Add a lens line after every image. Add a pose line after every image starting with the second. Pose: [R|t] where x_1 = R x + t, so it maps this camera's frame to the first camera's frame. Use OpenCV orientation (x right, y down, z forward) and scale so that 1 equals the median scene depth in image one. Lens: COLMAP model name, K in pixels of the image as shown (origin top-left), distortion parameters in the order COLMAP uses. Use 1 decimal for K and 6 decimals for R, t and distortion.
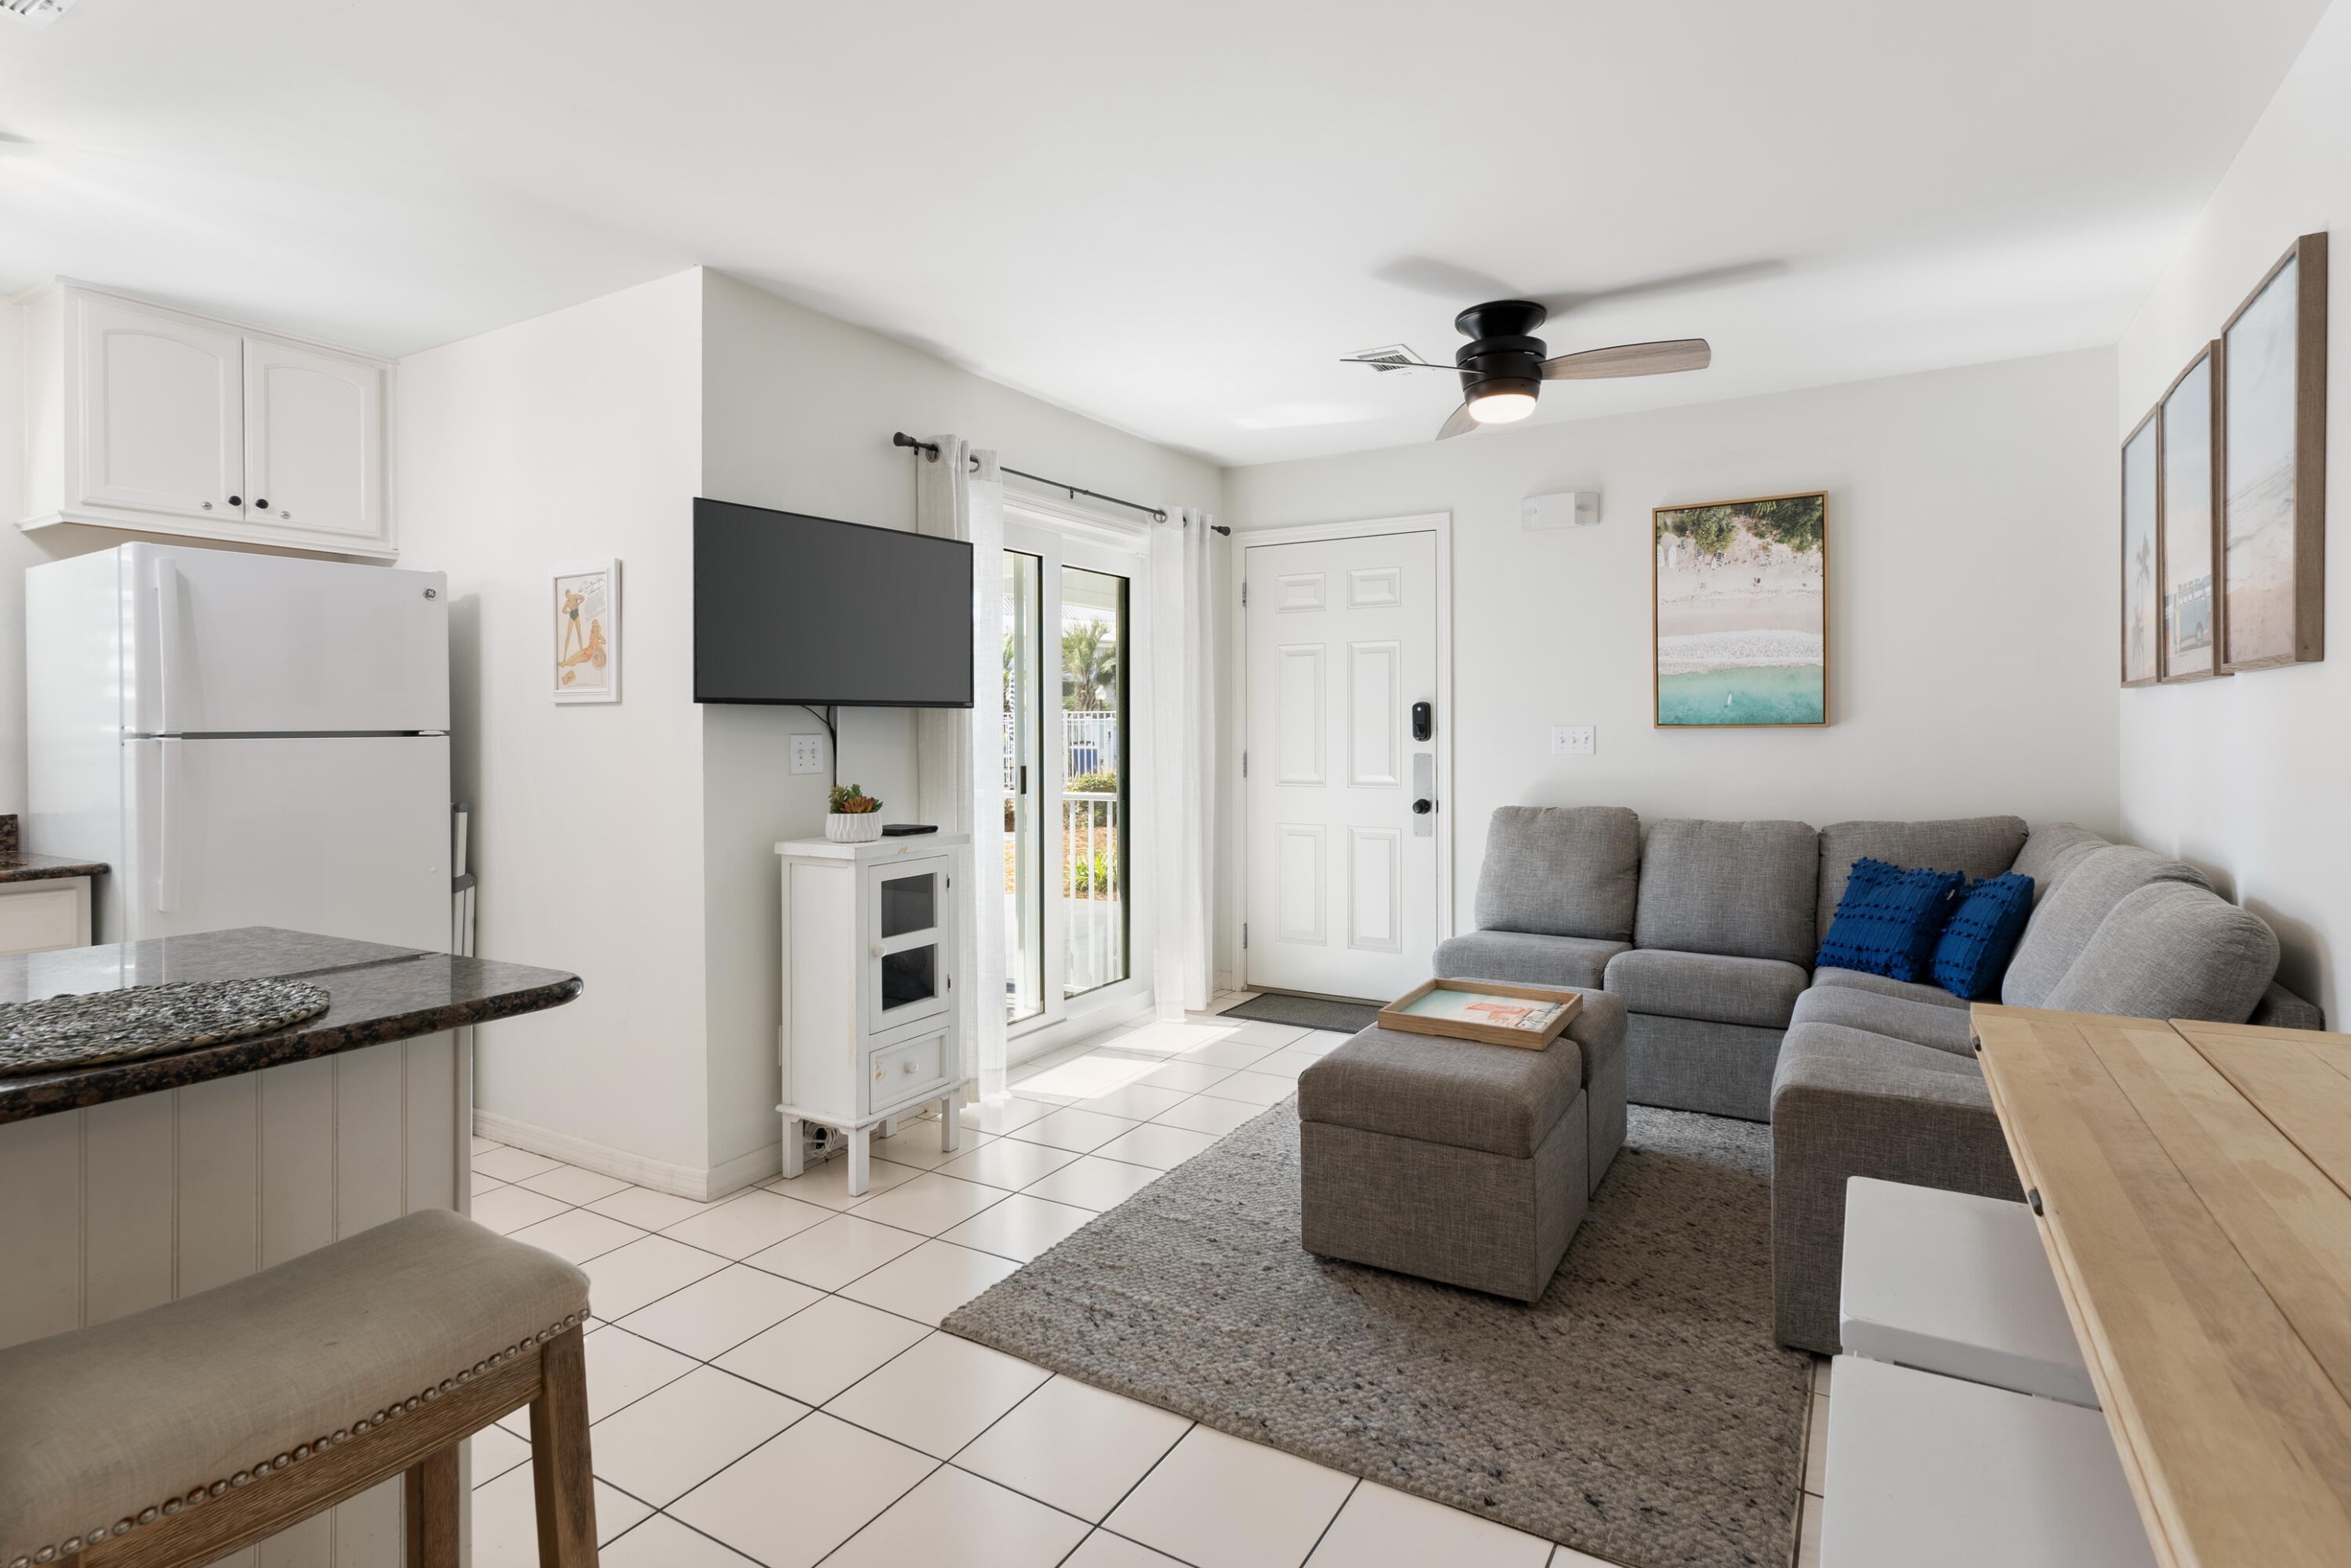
lens RADIAL K [[1146.2, 0, 1216.5], [0, 1146.2, 730.8], [0, 0, 1]] dist [0.001954, 0.001407]
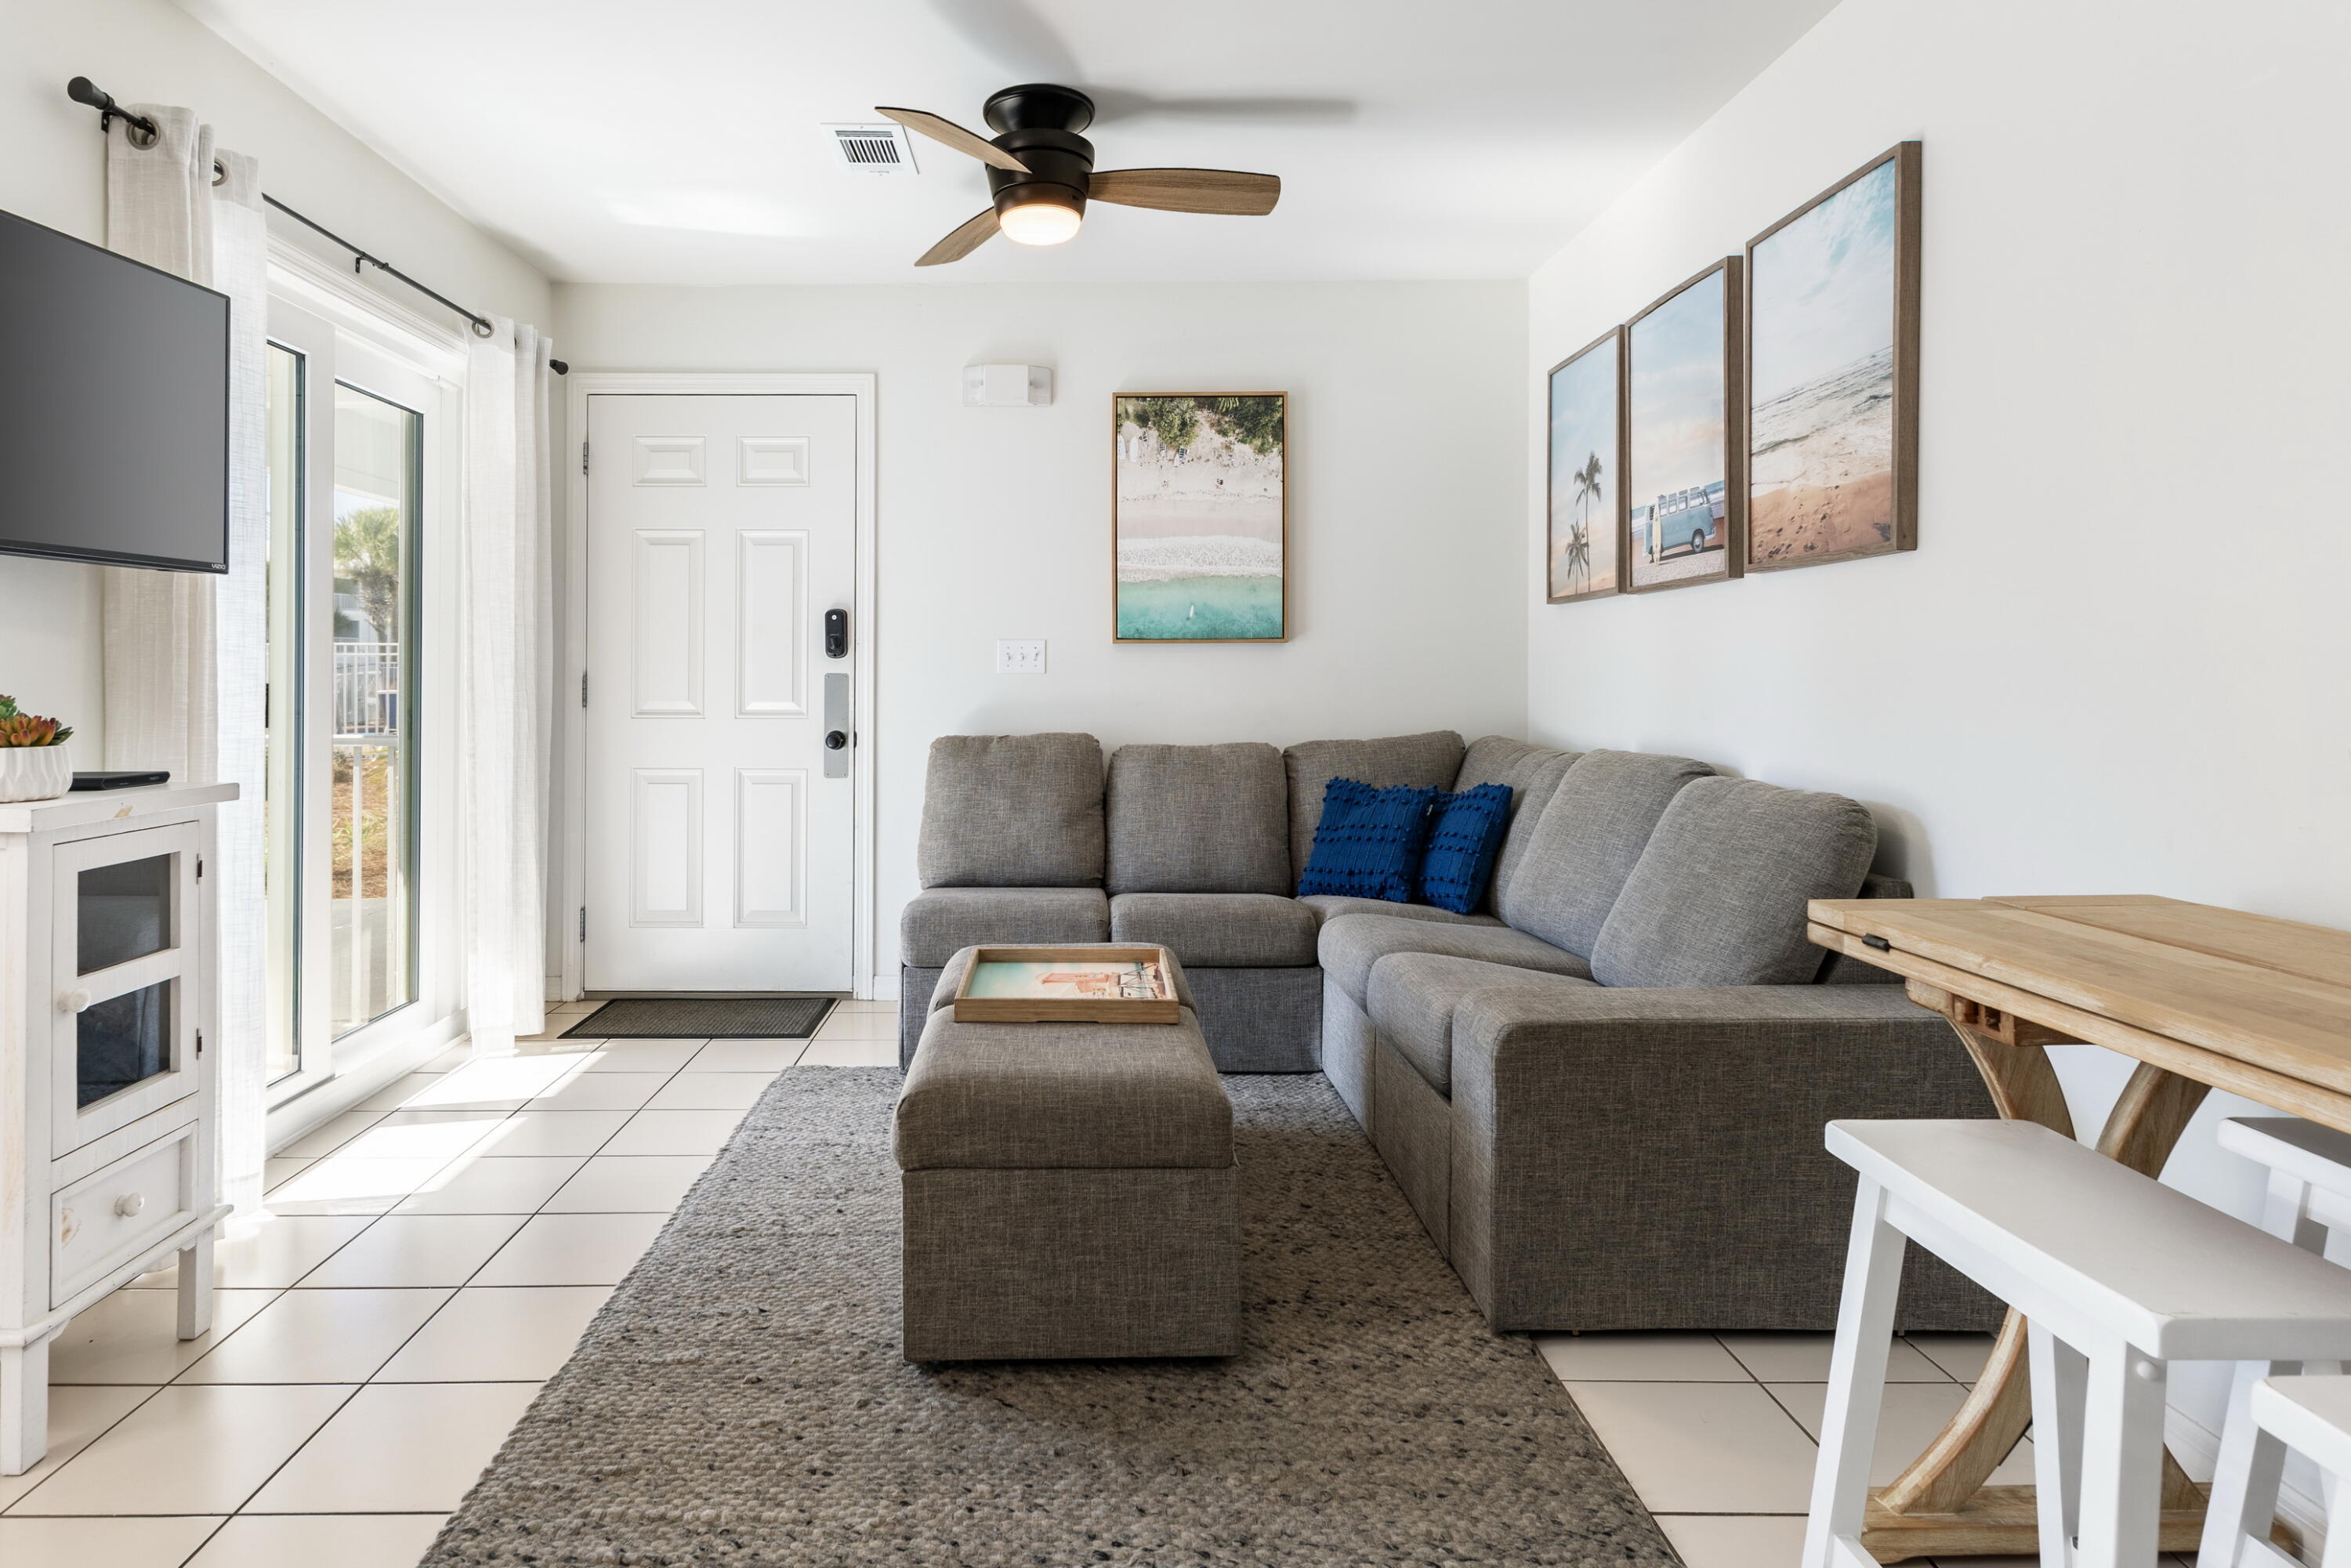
lens RADIAL K [[1289.6, 0, 1125.1], [0, 1289.6, 665.5], [0, 0, 1]] dist [-0.000513, 0.003440]
pose [[0.869021, 0.005913, 0.494740, -0.107198], [-0.002430, 0.999968, -0.007683, 0.024596], [-0.494770, 0.005475, 0.869007, 0.147596]]
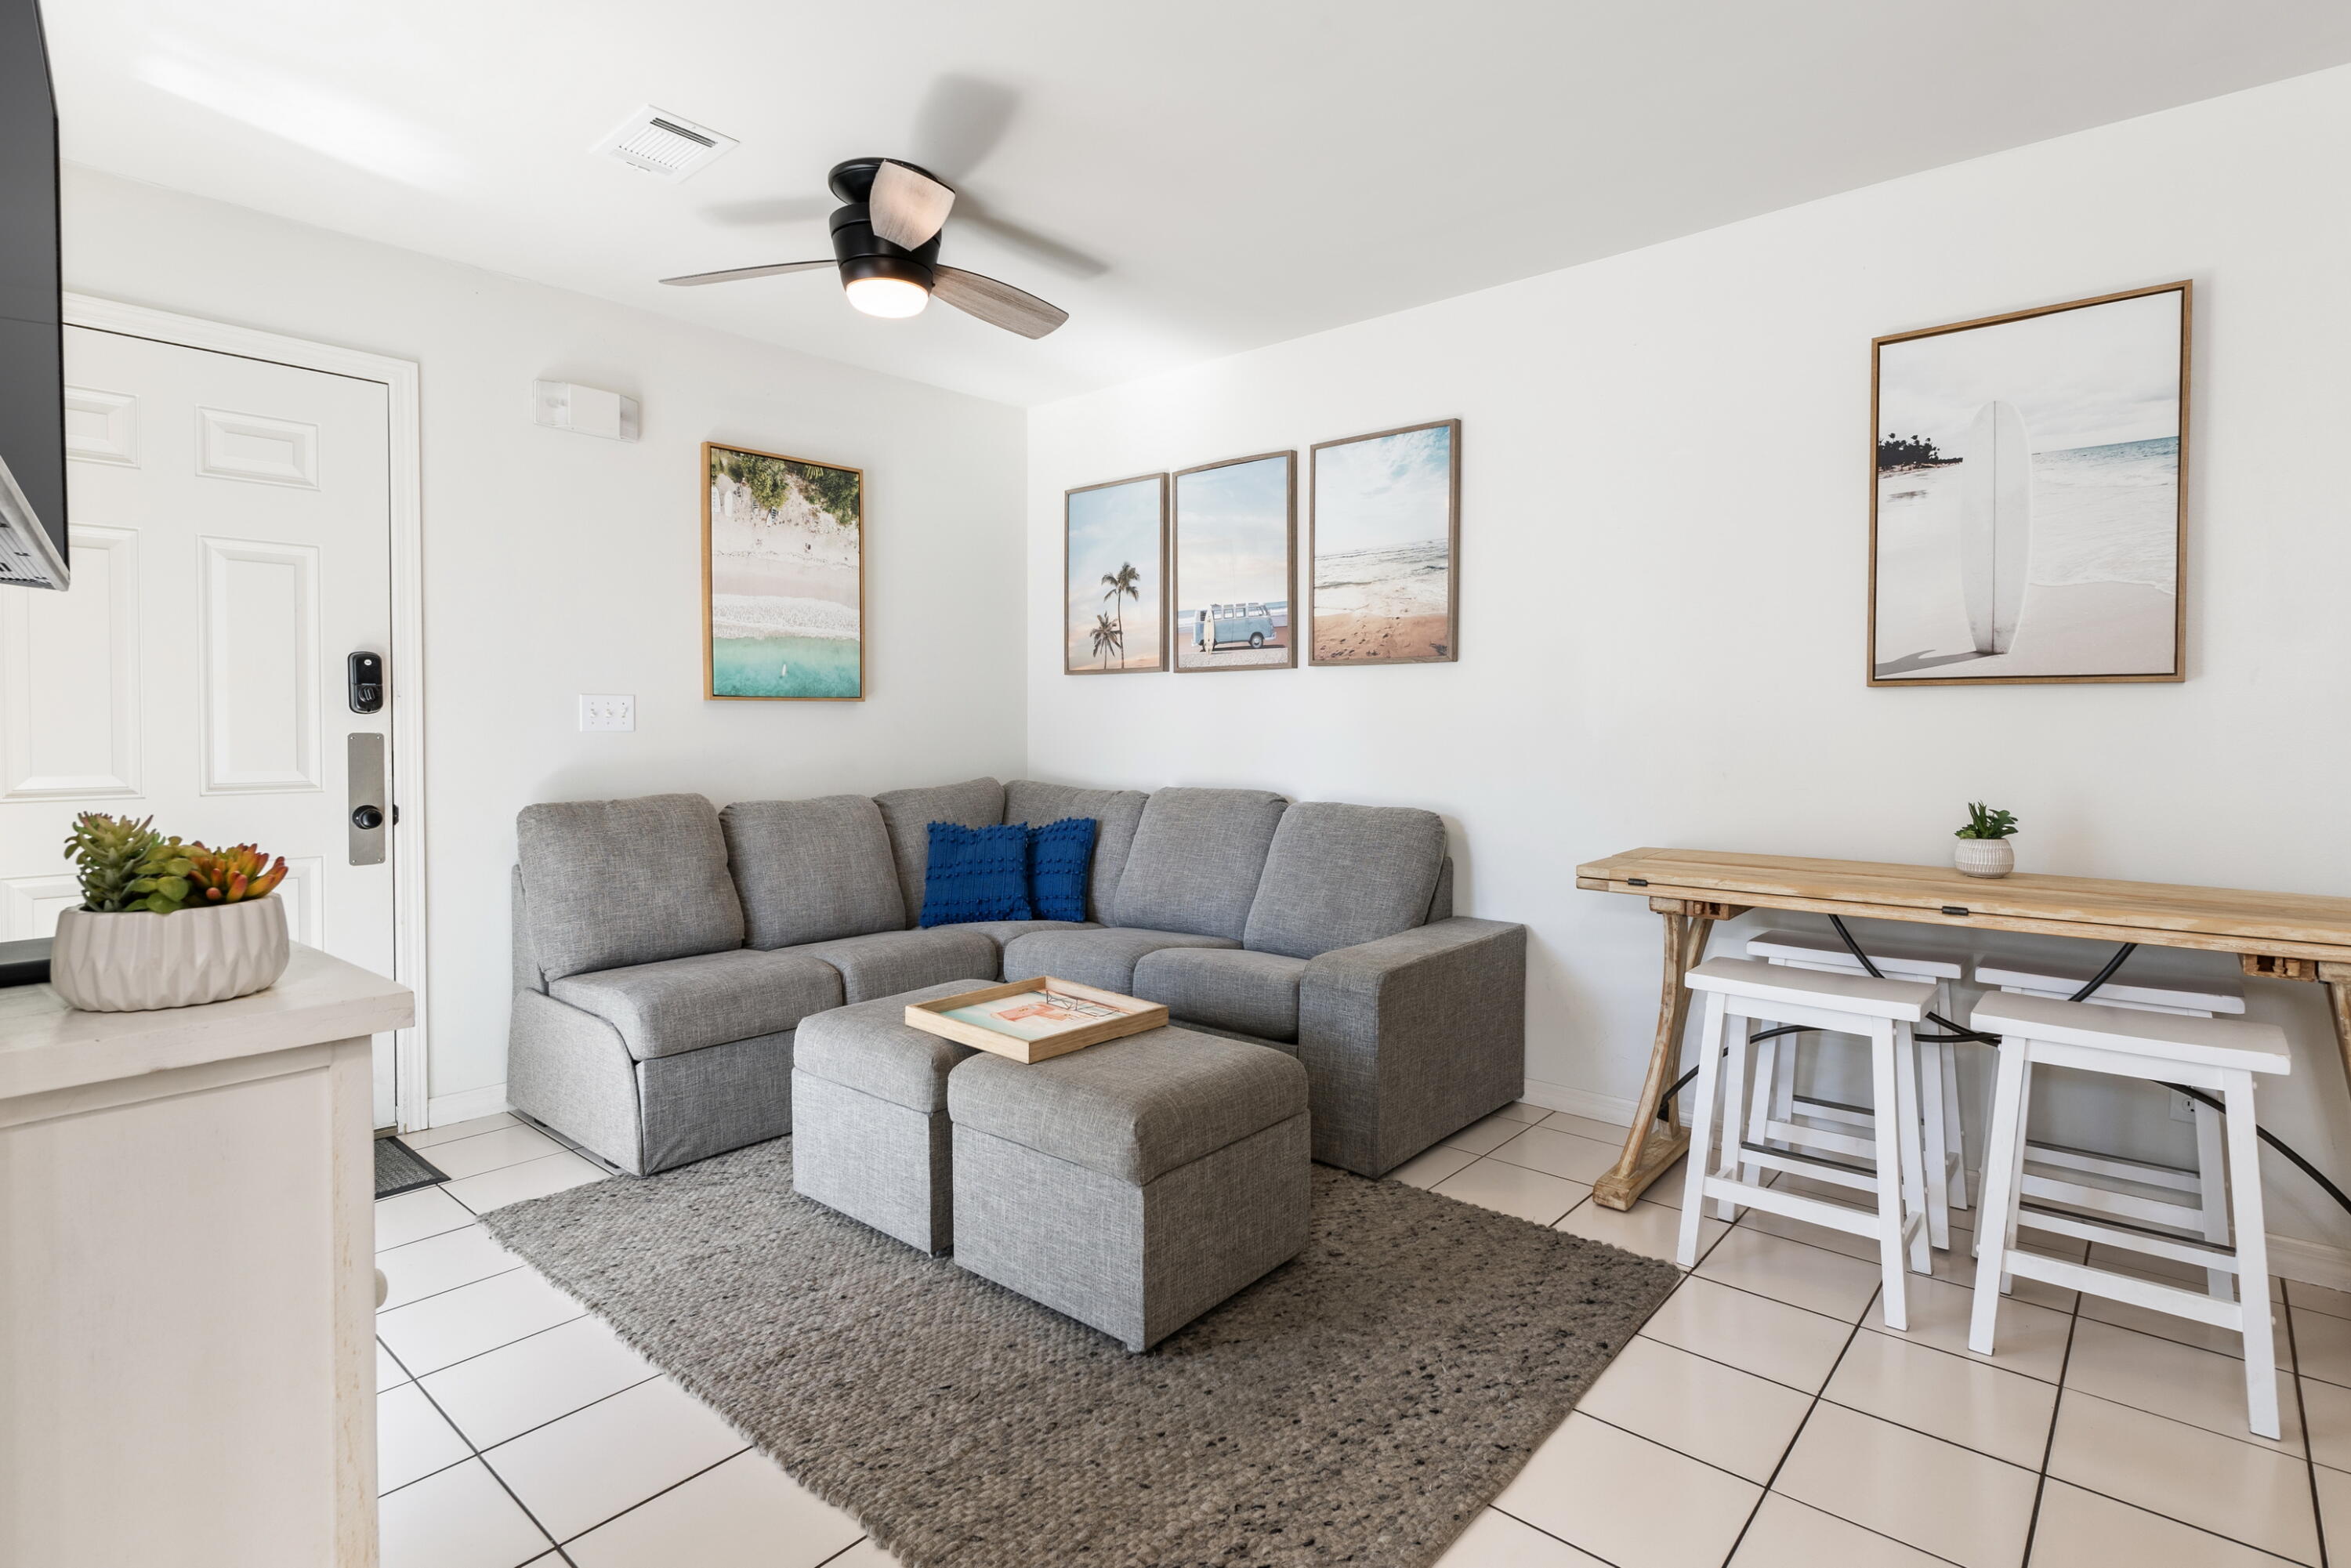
lens RADIAL K [[1146.2, 0, 1210.4], [0, 1146.2, 743.7], [0, 0, 1]] dist [0.001954, 0.001407]
pose [[0.192571, -0.019146, 0.981096, -0.418854], [-0.004243, 0.999784, 0.020344, 0.012713], [-0.981274, -0.008080, 0.192448, 0.503315]]
